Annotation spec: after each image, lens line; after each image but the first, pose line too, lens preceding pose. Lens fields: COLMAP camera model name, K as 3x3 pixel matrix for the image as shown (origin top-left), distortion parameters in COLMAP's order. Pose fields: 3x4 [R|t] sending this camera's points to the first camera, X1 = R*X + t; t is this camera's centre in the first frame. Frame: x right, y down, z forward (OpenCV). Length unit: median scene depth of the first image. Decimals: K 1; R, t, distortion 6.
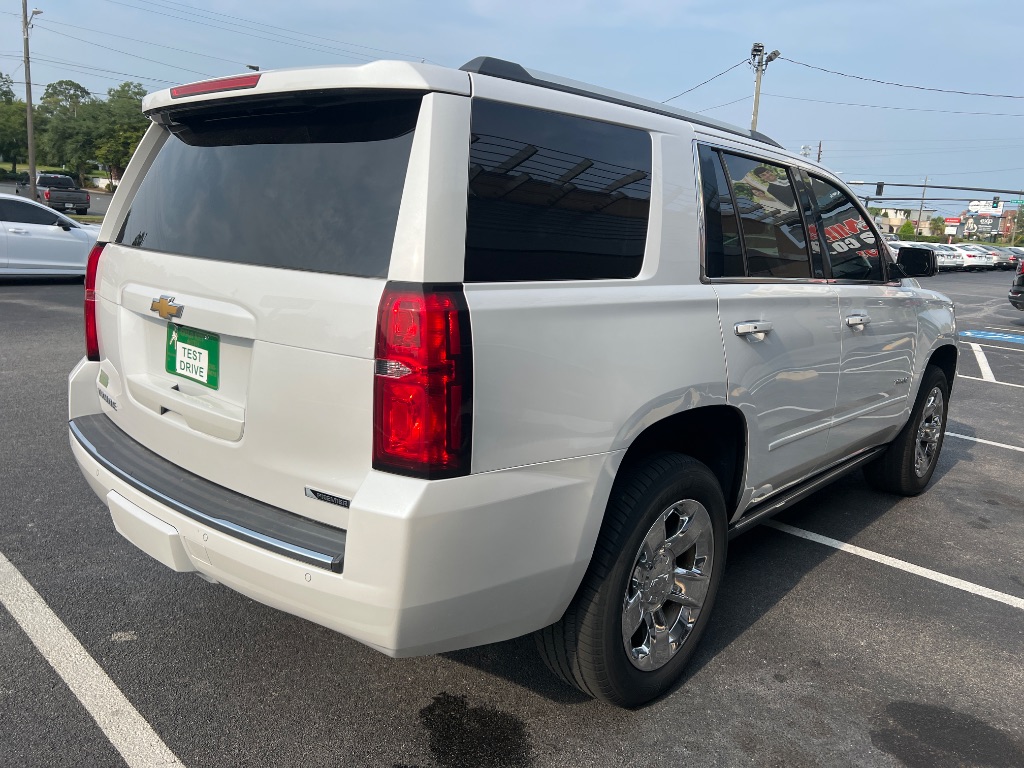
lens RADIAL K [[773.7, 0, 514.1], [0, 773.7, 380.3], [0, 0, 1]] dist [0.035264, -0.038744]
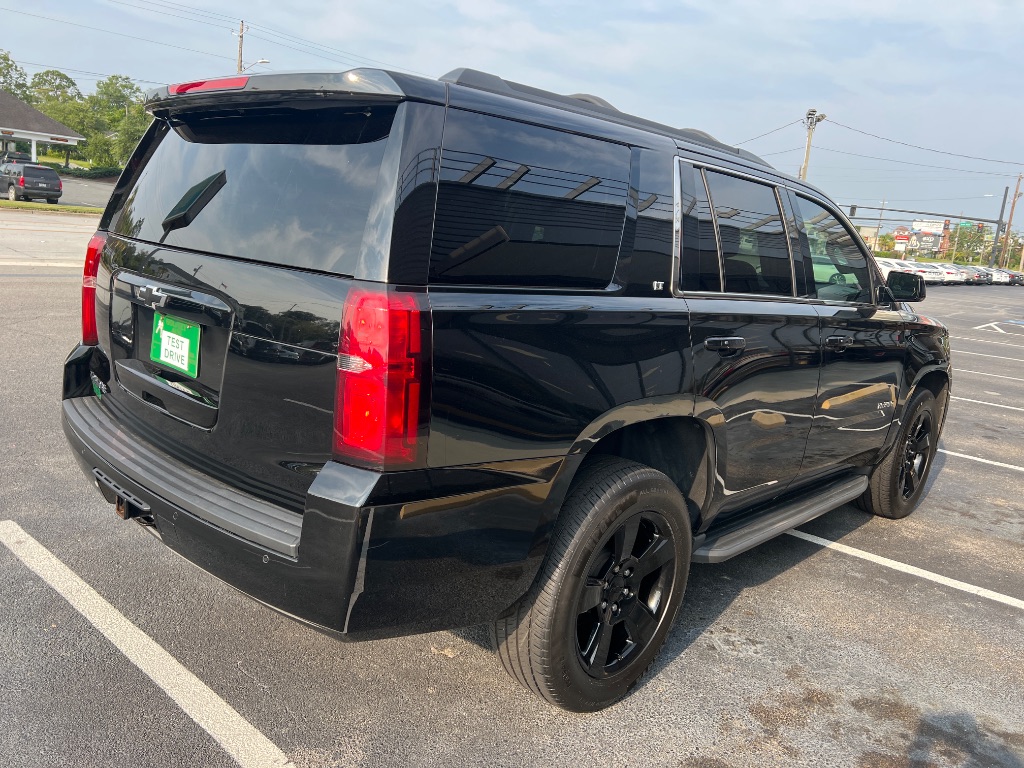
lens RADIAL K [[760.6, 0, 512.0], [0, 760.6, 384.0], [0, 0, 1]] dist [0.043442, -0.051675]
pose [[0.997936, 0.020260, 0.060941, -0.078667], [-0.020628, 0.999773, 0.005414, 0.011329], [-0.060817, -0.006660, 0.998127, -0.080714]]
